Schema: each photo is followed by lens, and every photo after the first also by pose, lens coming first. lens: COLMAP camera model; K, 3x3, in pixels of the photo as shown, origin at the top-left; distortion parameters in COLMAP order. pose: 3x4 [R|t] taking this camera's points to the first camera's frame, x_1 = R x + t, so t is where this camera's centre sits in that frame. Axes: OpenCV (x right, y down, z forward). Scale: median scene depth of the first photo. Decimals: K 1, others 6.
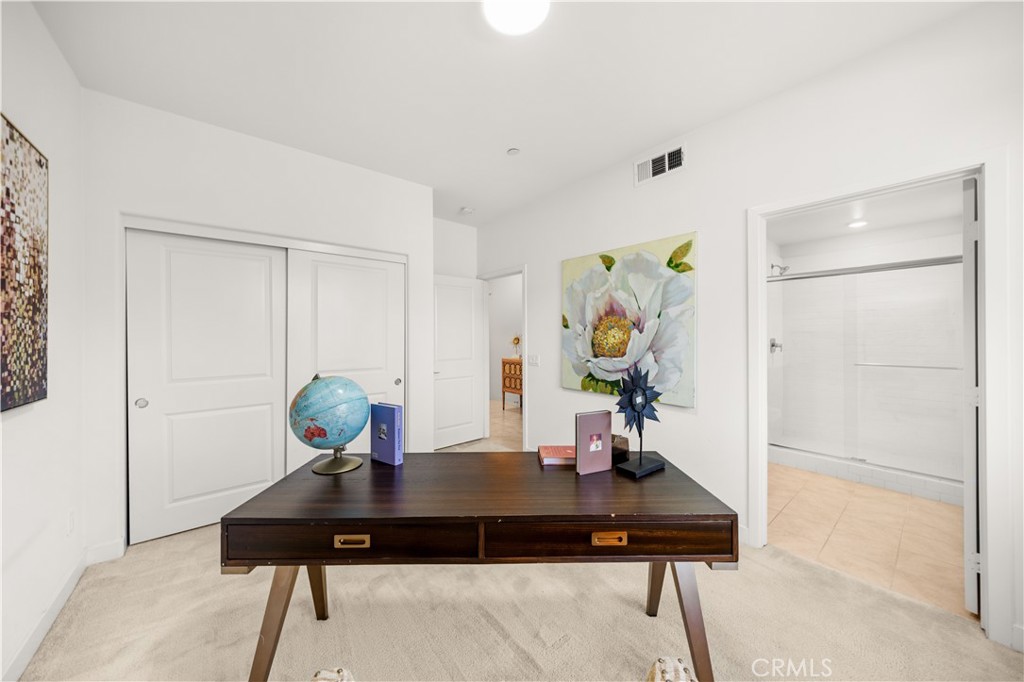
lens RADIAL K [[352.2, 0, 511.8], [0, 352.2, 339.4], [0, 0, 1]] dist [0.012069, 0.000033]
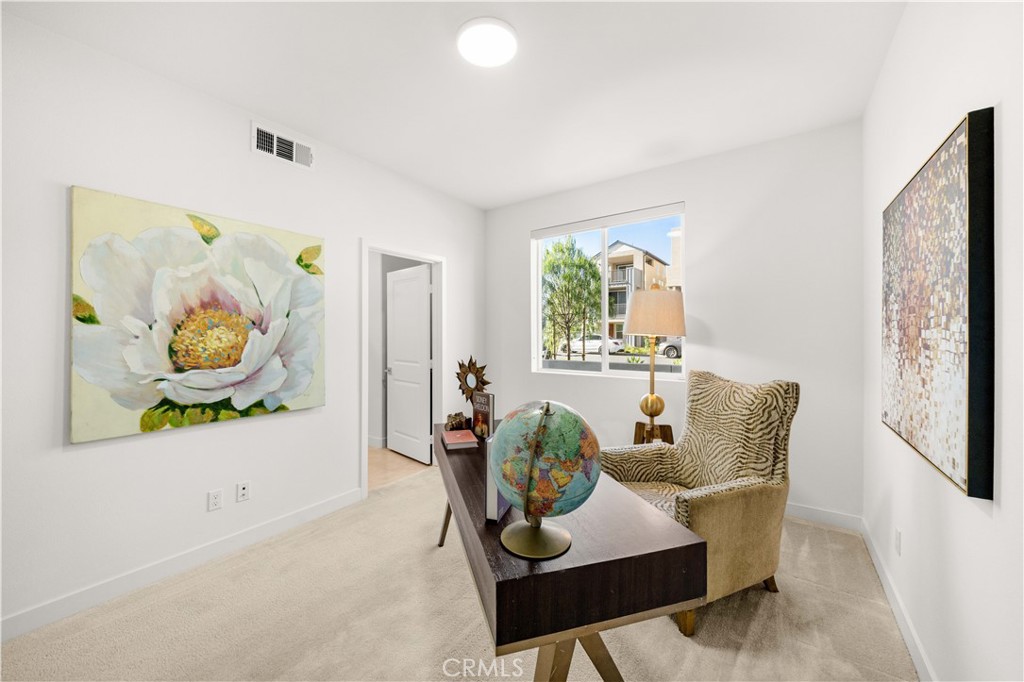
lens RADIAL K [[382.9, 0, 506.0], [0, 382.9, 334.5], [0, 0, 1]] dist [-0.010392, -0.000024]
pose [[-0.270689, -0.000885, 0.962666, -0.610462], [0.008085, 0.999962, 0.003192, -0.014506], [-0.962633, 0.008647, -0.270672, 0.655735]]
